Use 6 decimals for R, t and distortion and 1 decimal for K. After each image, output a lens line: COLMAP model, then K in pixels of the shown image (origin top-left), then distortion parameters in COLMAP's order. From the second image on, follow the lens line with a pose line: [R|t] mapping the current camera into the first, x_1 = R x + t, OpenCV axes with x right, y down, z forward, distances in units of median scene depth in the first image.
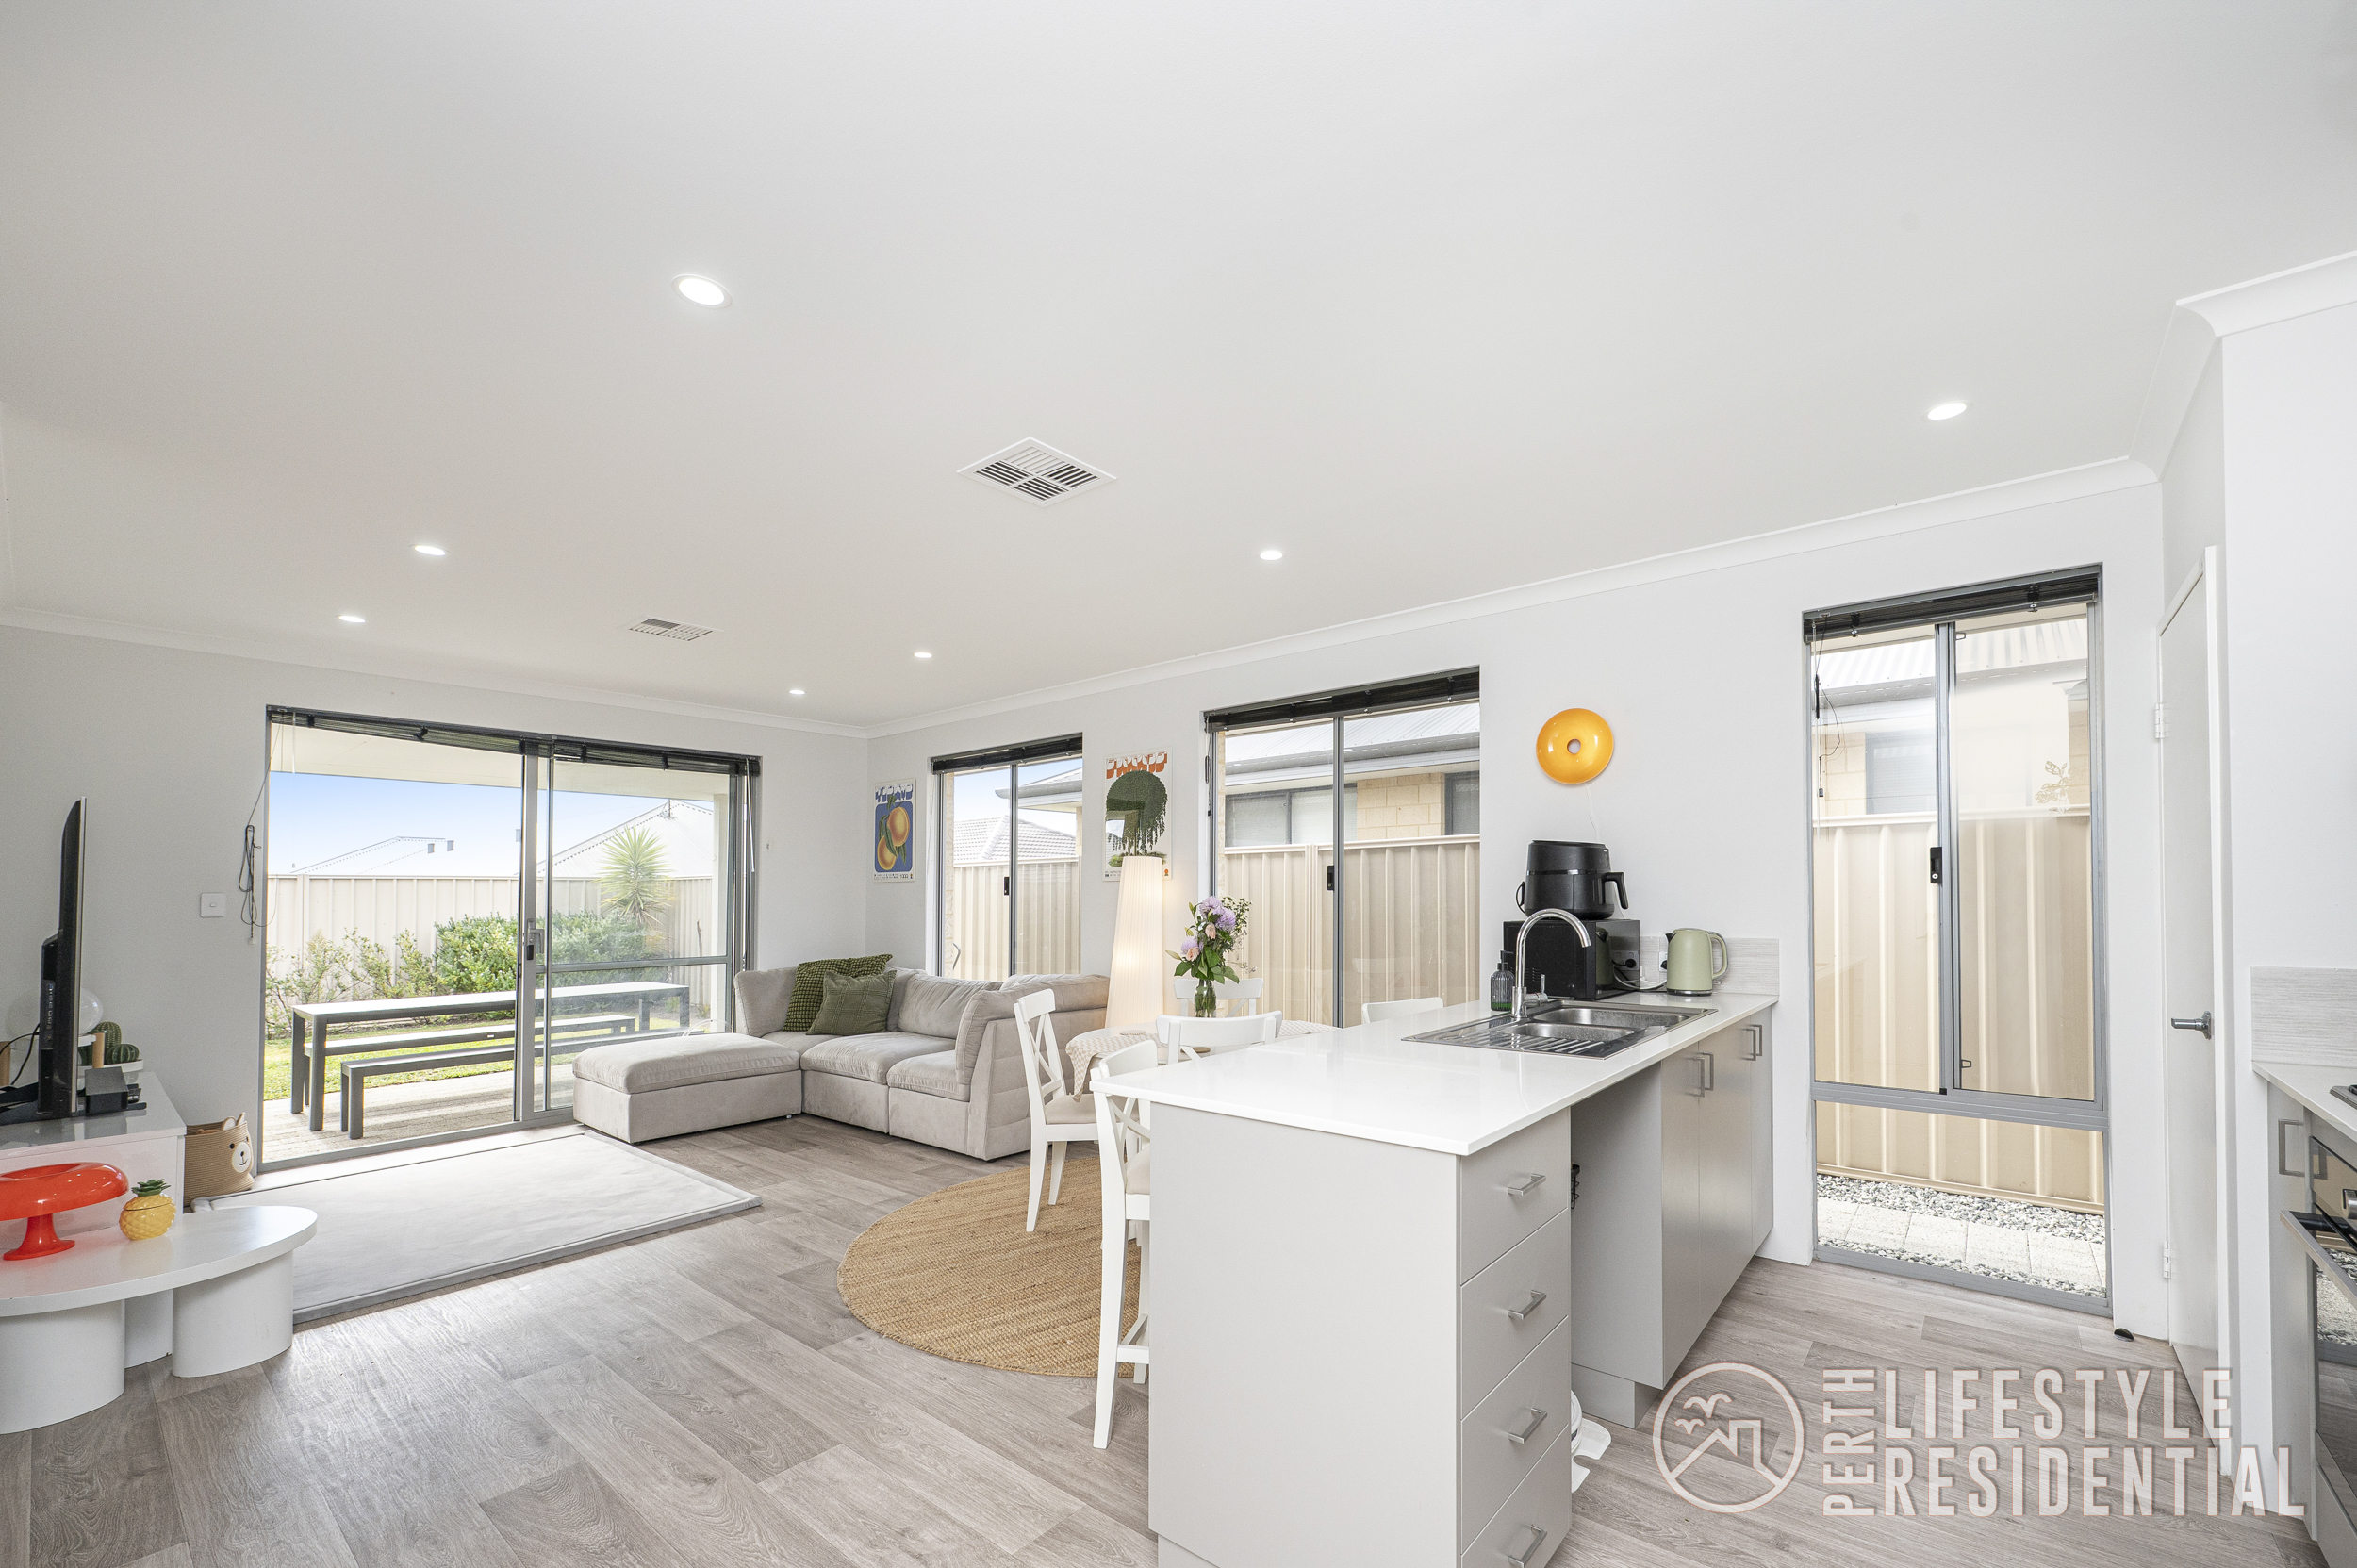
lens RADIAL K [[912.4, 0, 1238.8], [0, 912.4, 879.0], [0, 0, 1]] dist [-0.002197, -0.000458]
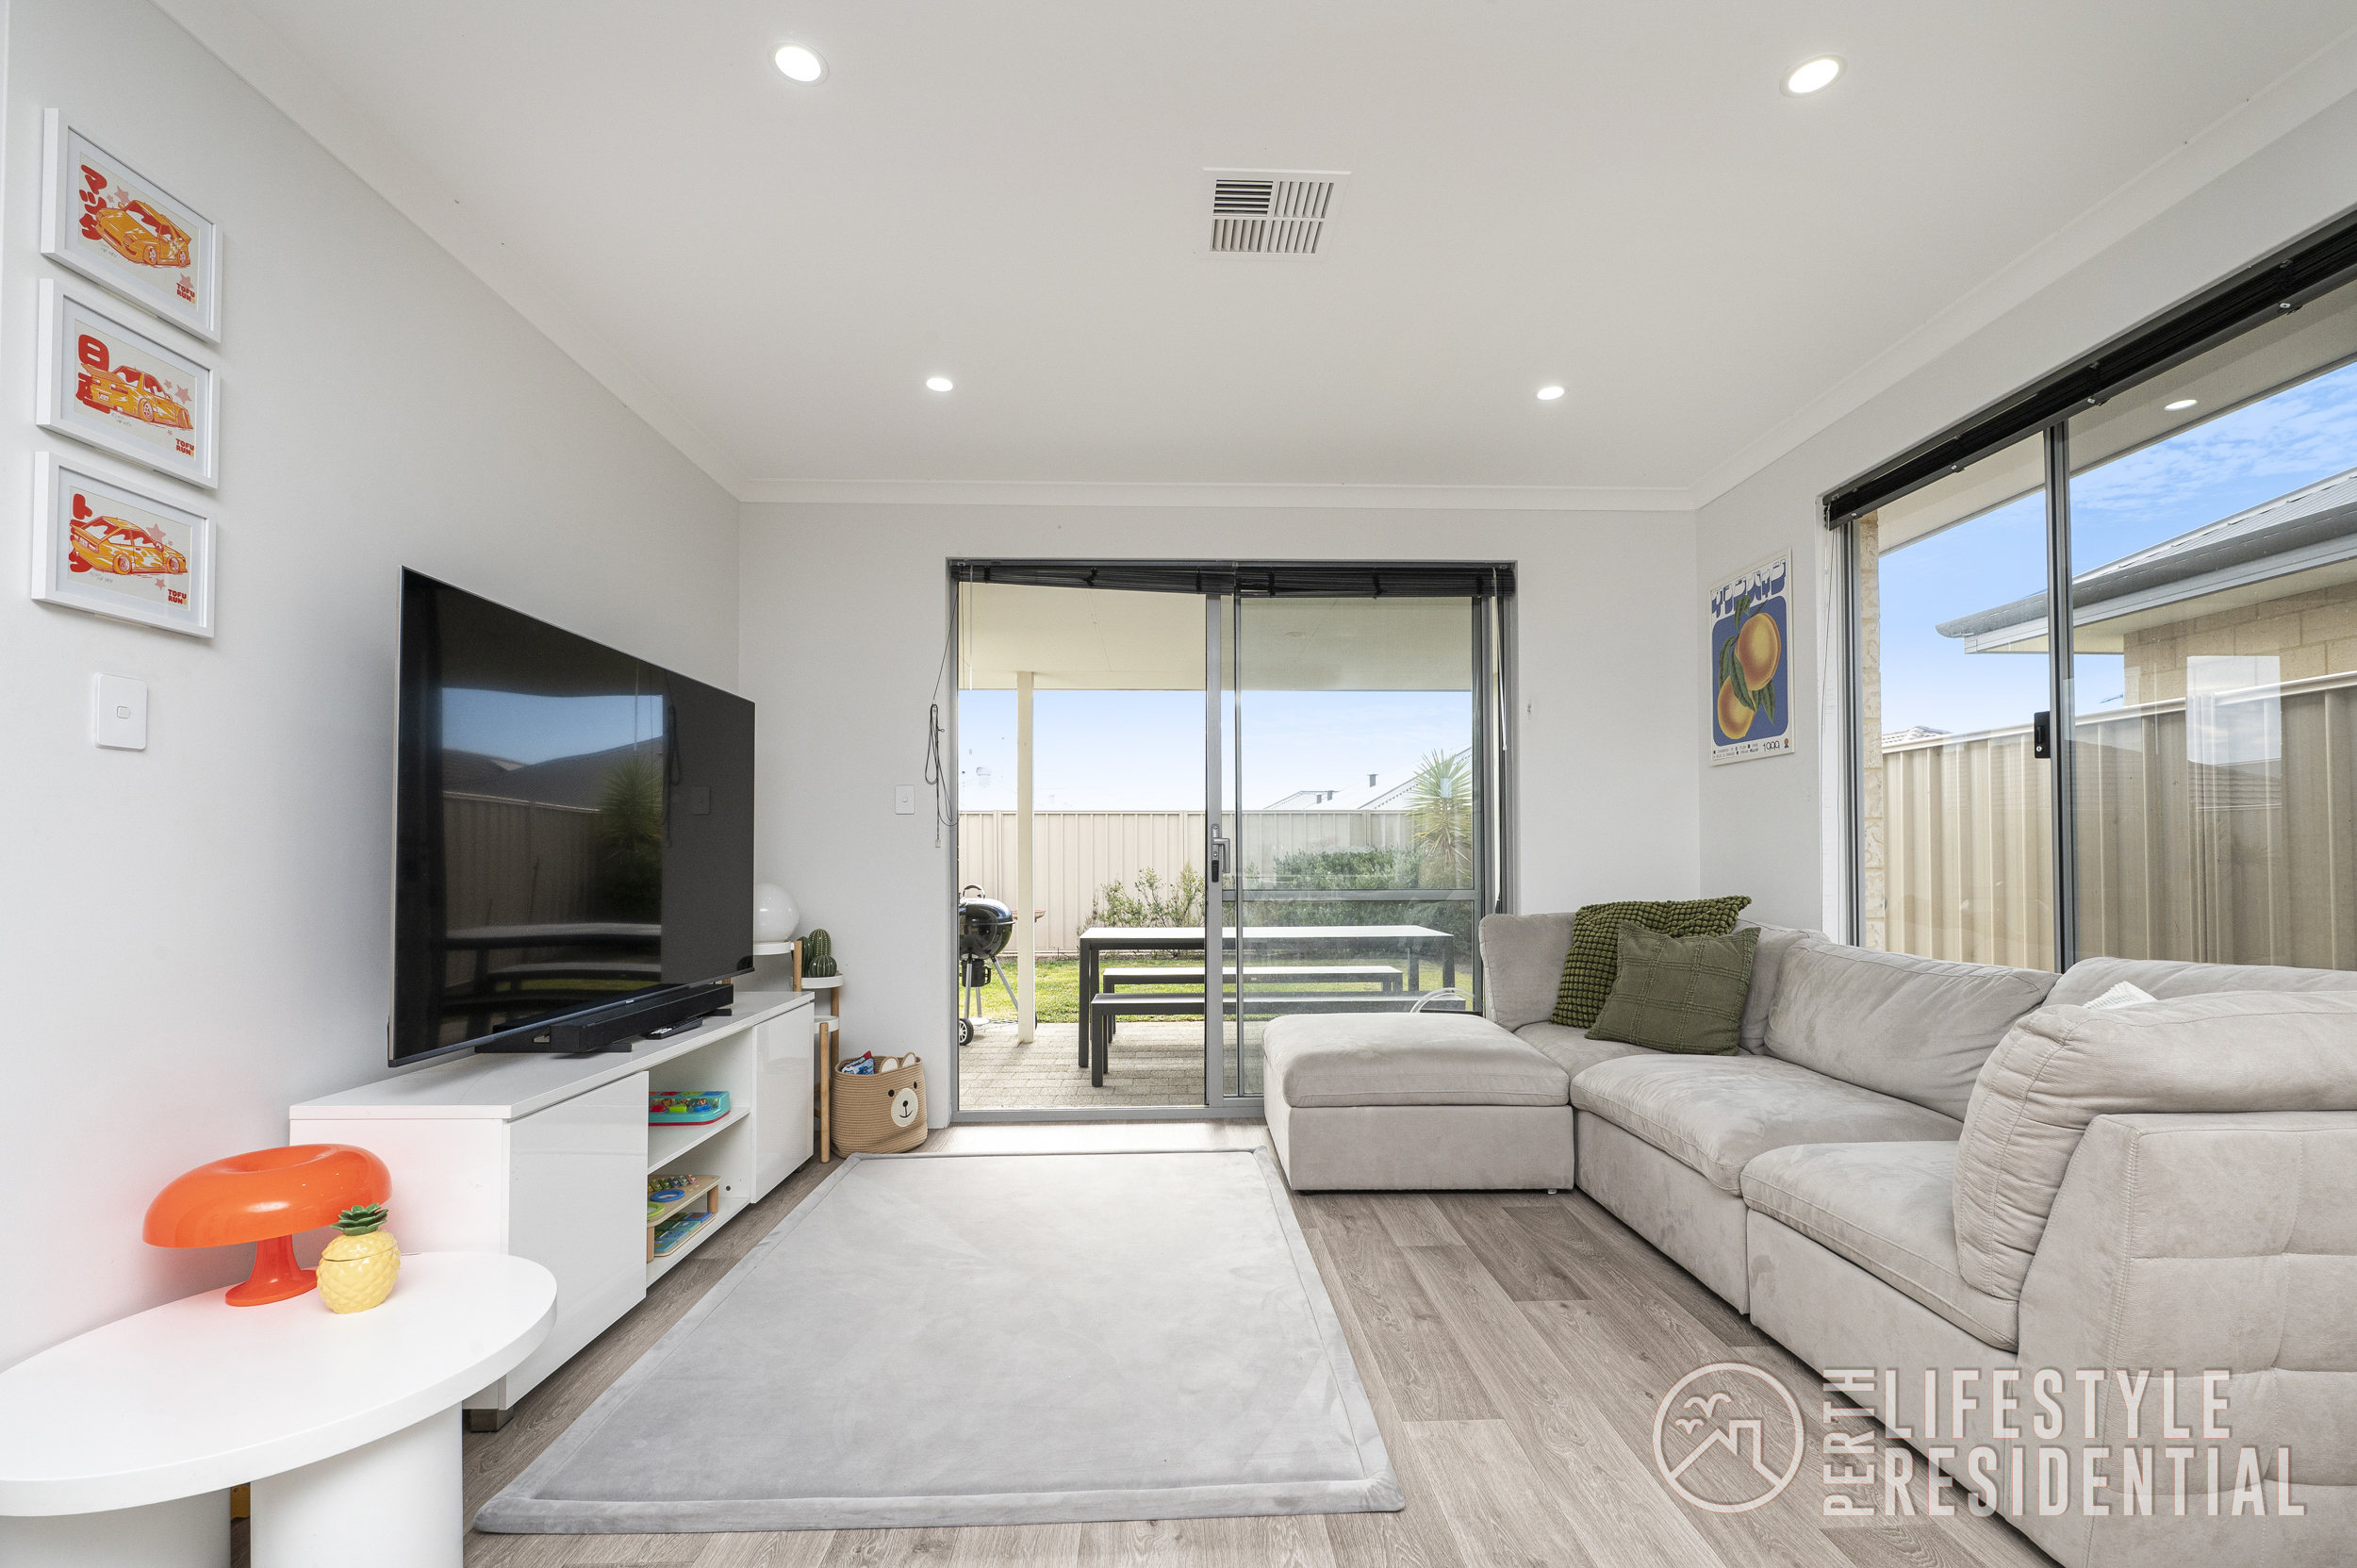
lens RADIAL K [[1024.2, 0, 1179.9], [0, 1024.2, 832.3], [0, 0, 1]] dist [-0.004517, -0.000239]
pose [[0.636377, -0.011819, -0.771288, -0.180431], [0.016142, 0.999868, -0.002003, 0.055100], [0.771210, -0.011176, 0.636483, 0.501900]]
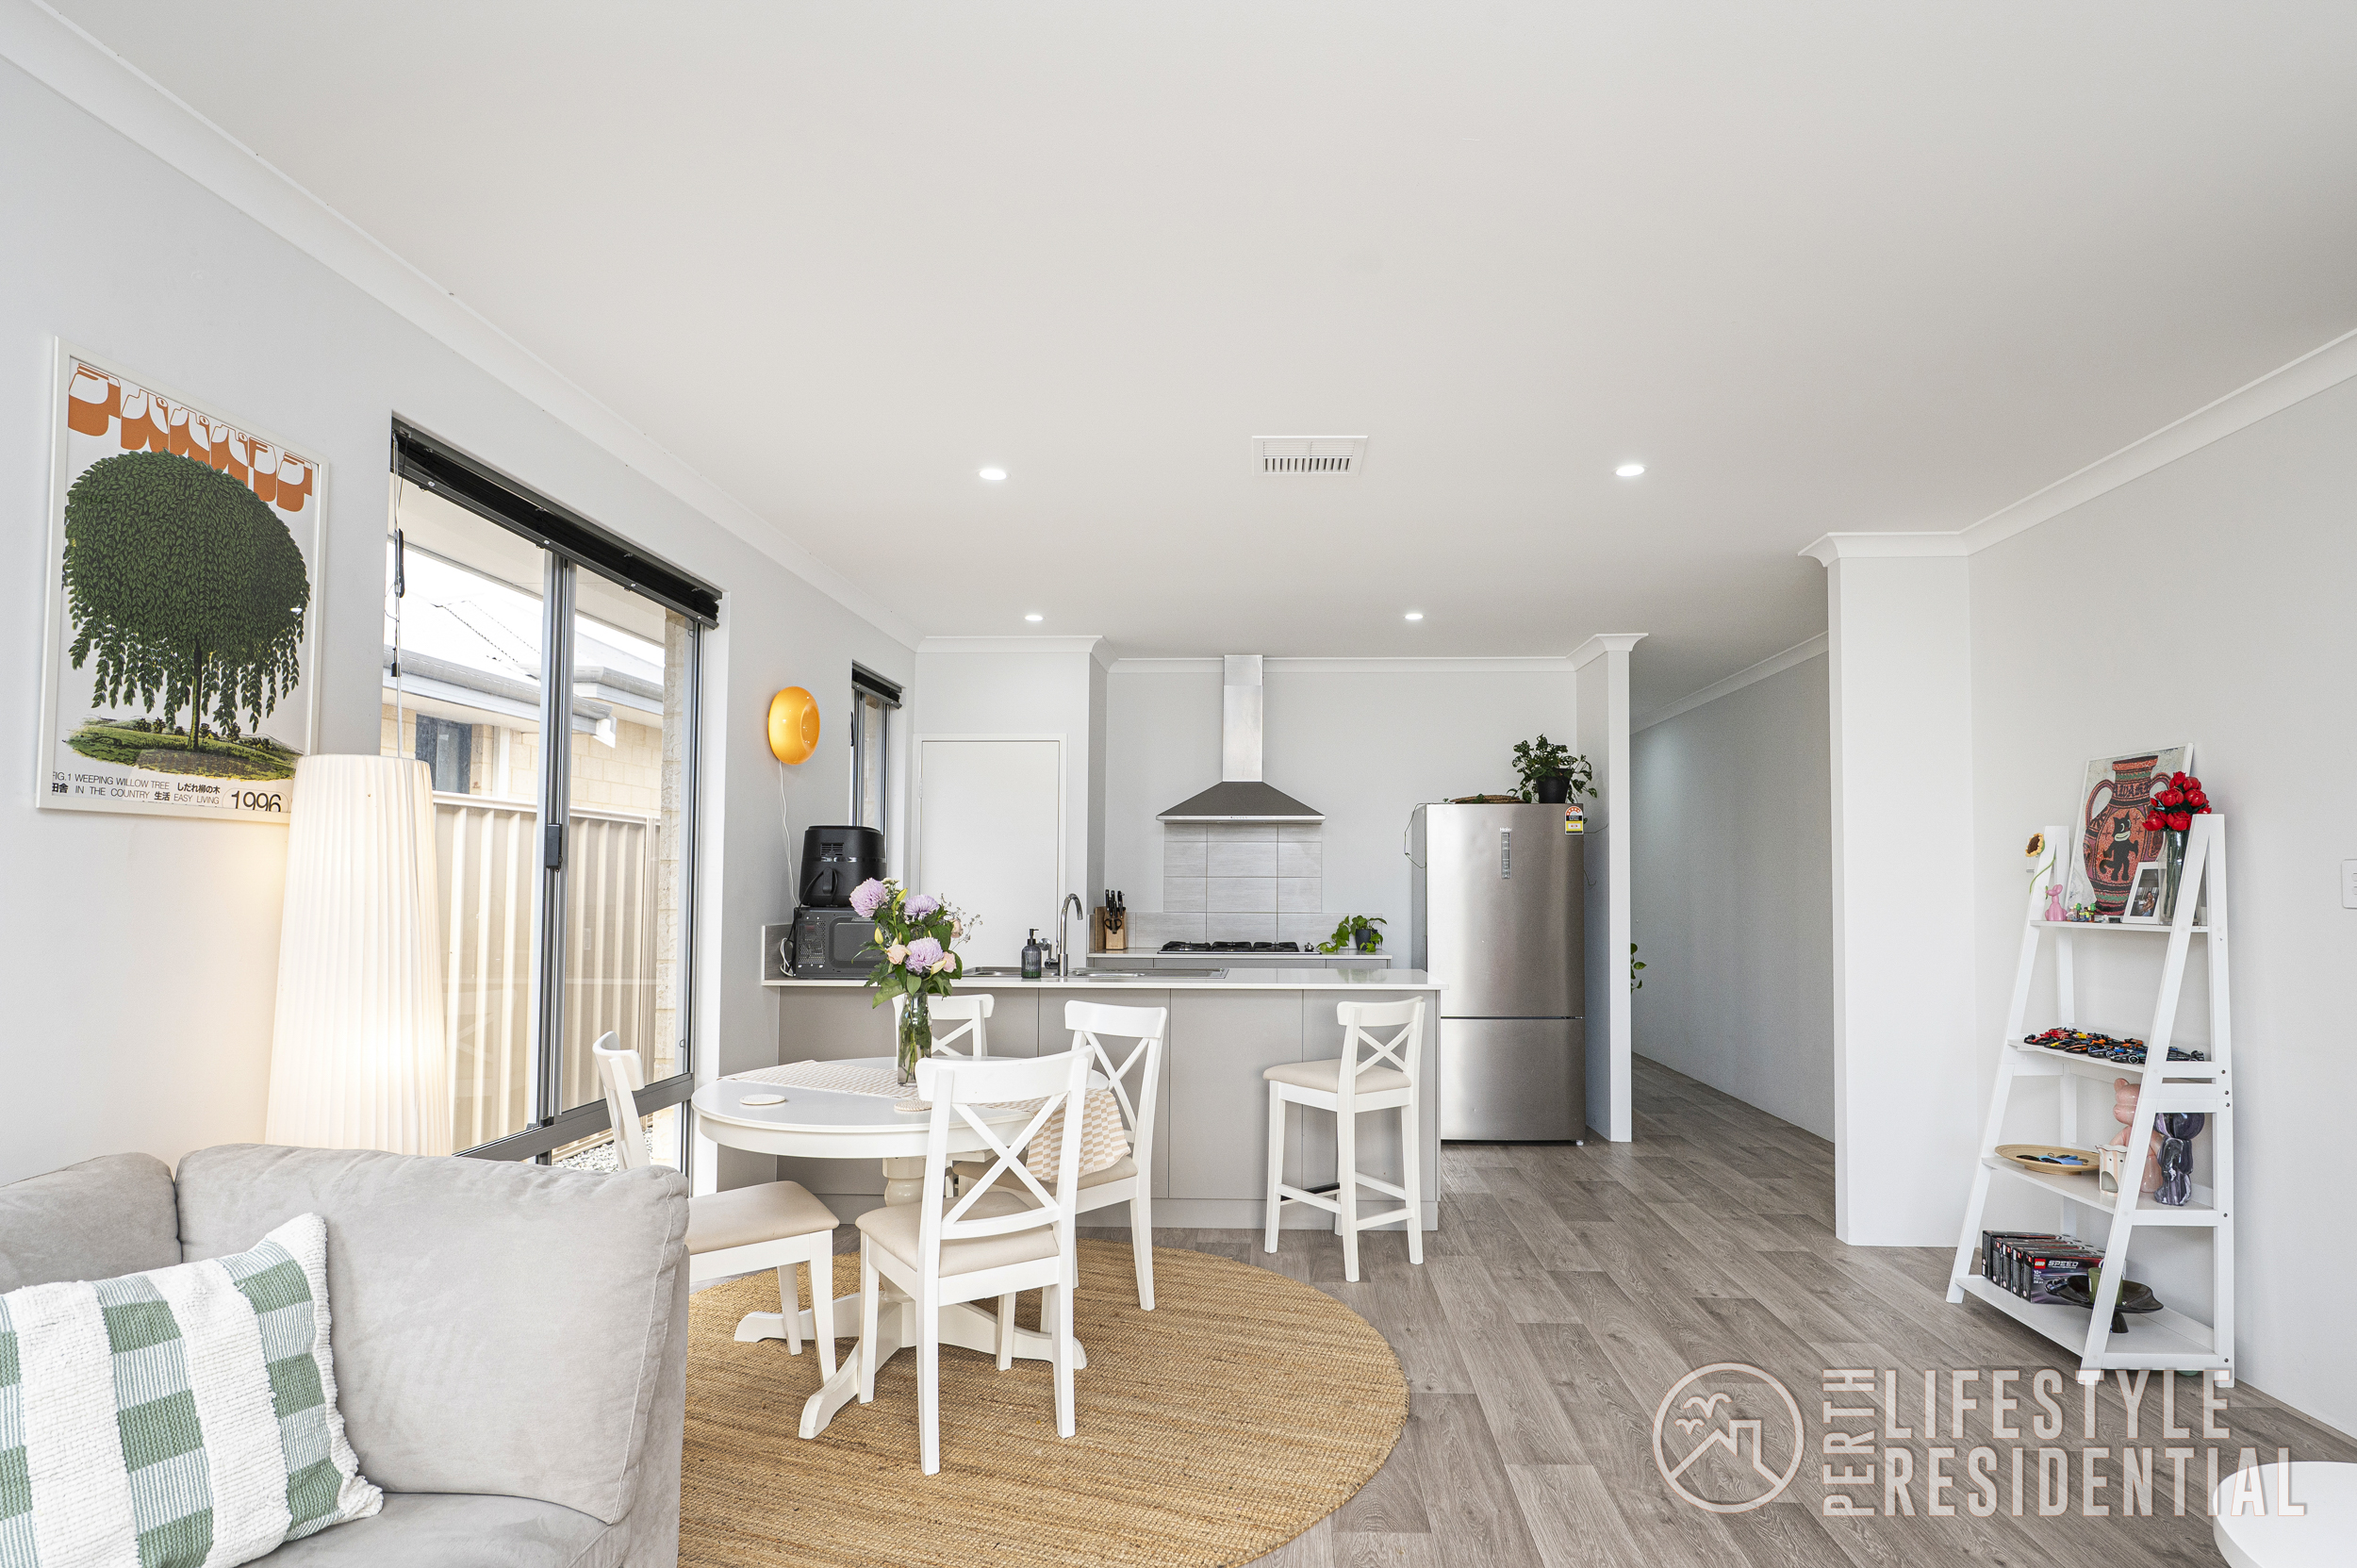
lens RADIAL K [[1219.1, 0, 1233.4], [0, 1219.1, 821.0], [0, 0, 1]] dist [-0.012621, 0.001658]
pose [[-0.584910, 0.044939, 0.809852, -0.669060], [-0.021221, 0.997274, -0.070666, 0.024565], [-0.810821, -0.058519, -0.582362, 0.985411]]
